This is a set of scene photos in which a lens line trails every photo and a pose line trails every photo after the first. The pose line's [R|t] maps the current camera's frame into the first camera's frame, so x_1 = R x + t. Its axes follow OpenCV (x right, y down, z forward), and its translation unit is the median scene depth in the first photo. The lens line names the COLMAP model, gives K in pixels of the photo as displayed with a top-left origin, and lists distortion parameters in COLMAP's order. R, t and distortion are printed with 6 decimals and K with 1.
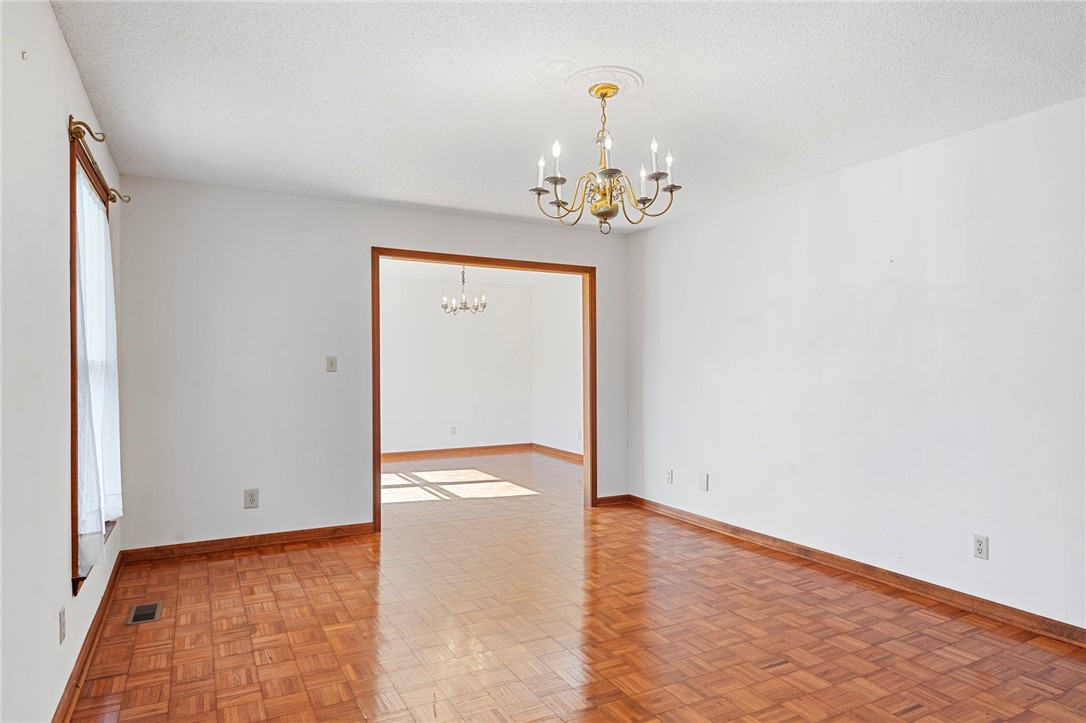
lens RADIAL K [[657.2, 0, 542.7], [0, 657.2, 367.1], [0, 0, 1]] dist [-0.005922, -0.000890]
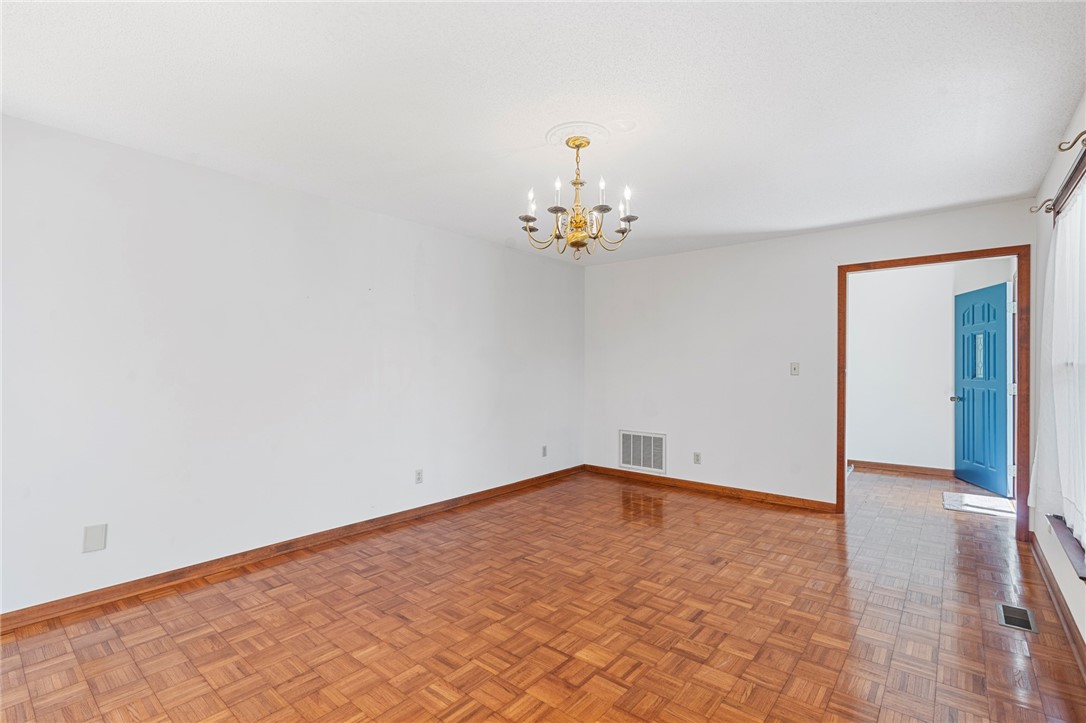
lens RADIAL K [[496.7, 0, 542.8], [0, 496.7, 361.6], [0, 0, 1]] dist [-0.000021, -0.000052]
pose [[-0.370282, 0.009586, 0.928870, -0.572215], [0.000477, 0.999949, -0.010130, -0.005209], [-0.928919, -0.003308, -0.370268, 1.070936]]
